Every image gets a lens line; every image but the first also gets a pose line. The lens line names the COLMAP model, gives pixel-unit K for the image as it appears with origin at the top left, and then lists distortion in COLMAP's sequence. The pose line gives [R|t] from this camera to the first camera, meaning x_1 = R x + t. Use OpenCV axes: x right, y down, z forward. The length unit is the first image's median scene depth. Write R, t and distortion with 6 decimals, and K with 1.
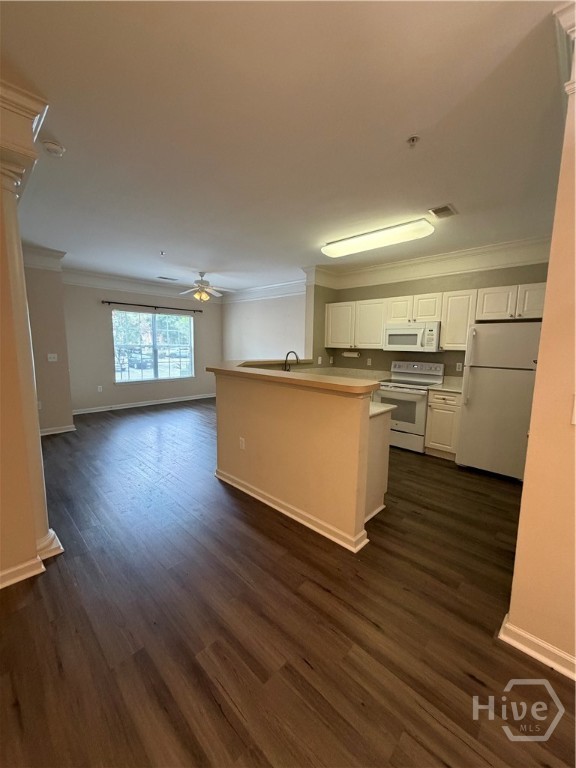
lens RADIAL K [[306.5, 0, 287.3], [0, 306.5, 383.5], [0, 0, 1]] dist [0.010571, -0.000066]
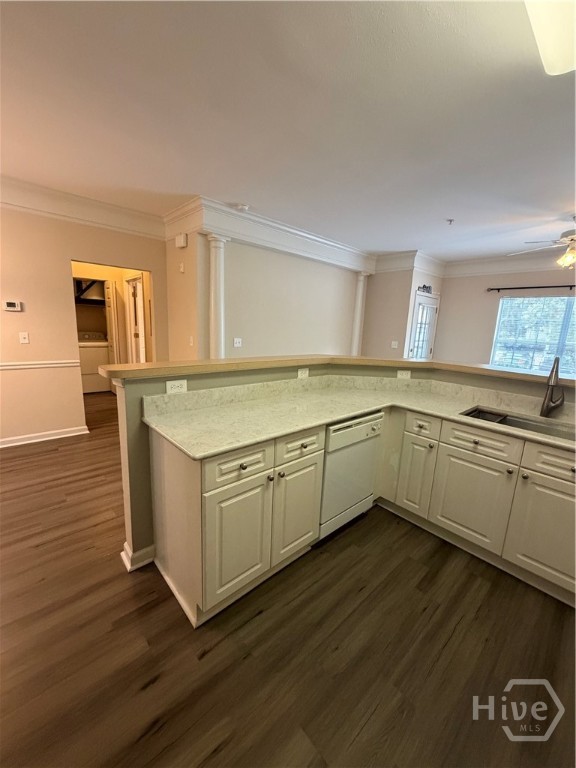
lens RADIAL K [[306.5, 0, 286.3], [0, 306.5, 384.0], [0, 0, 1]] dist [0.010571, -0.000066]
pose [[-0.067292, 0.172714, -0.982671, 0.495926], [-0.174733, 0.967642, 0.182038, -0.087927], [0.982314, 0.183954, -0.034936, 0.711926]]
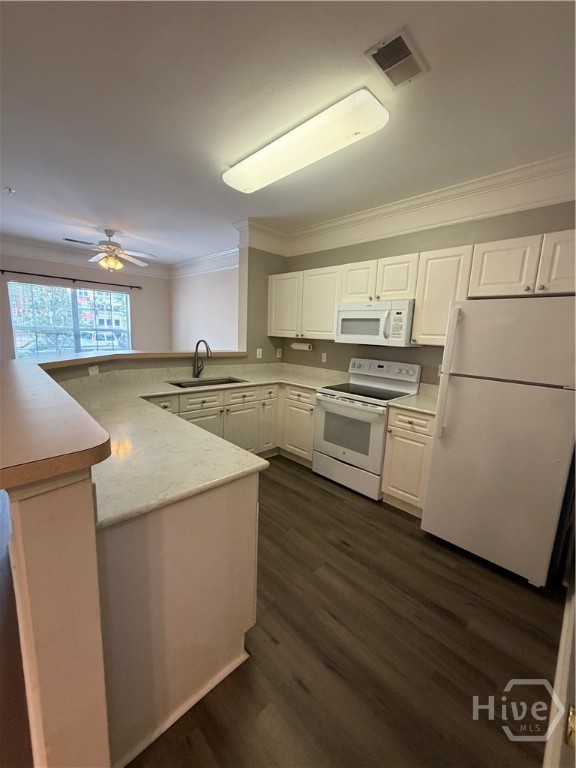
lens RADIAL K [[306.5, 0, 286.7], [0, 306.5, 382.9], [0, 0, 1]] dist [0.010571, -0.000066]
pose [[0.998987, 0.030702, -0.032899, 0.247782], [-0.029517, 0.998919, 0.035917, -0.041323], [0.033966, -0.034909, 0.998813, 0.331208]]
